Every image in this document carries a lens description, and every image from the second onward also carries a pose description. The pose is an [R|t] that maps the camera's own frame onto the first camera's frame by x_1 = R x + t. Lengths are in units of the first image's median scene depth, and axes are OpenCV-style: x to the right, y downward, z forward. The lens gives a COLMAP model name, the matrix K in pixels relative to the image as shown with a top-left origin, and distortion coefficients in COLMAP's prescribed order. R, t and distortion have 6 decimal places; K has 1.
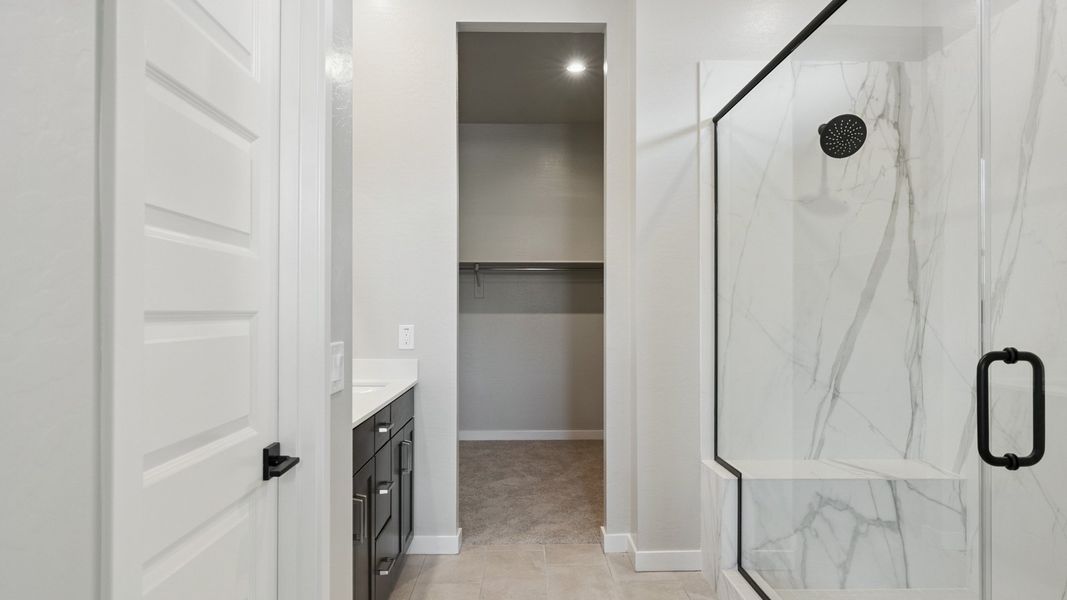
lens RADIAL K [[634.4, 0, 530.8], [0, 634.4, 304.8], [0, 0, 1]] dist [-0.021480, -0.000747]
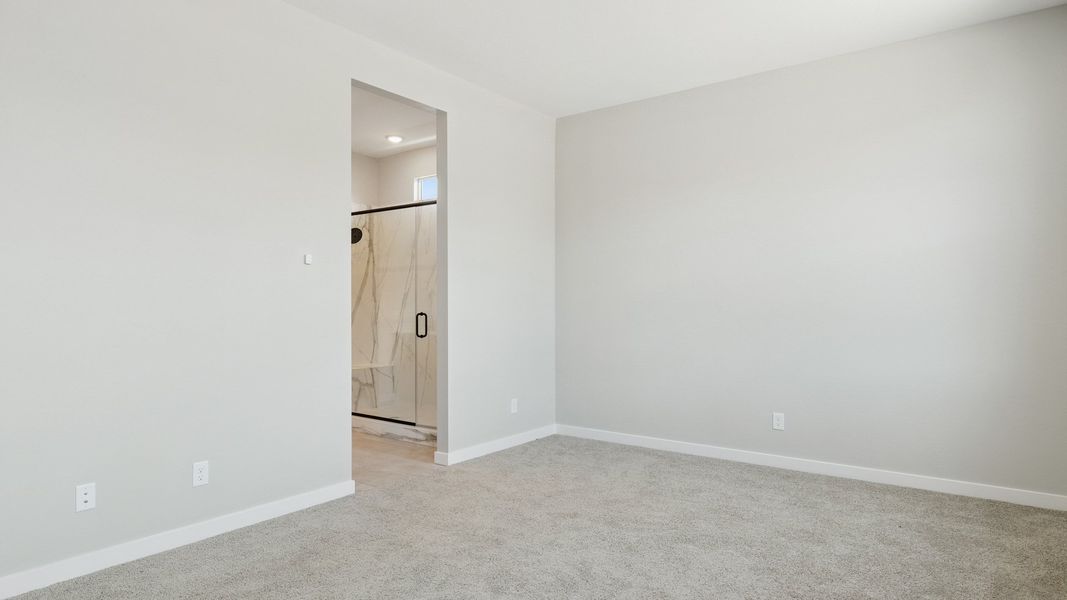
lens RADIAL K [[634.4, 0, 531.0], [0, 634.4, 300.6], [0, 0, 1]] dist [-0.021480, -0.000747]
pose [[0.603319, 0.002602, 0.797495, -1.152362], [-0.005962, 0.999981, 0.001248, -0.014710], [-0.797477, -0.005507, 0.603324, -1.150893]]
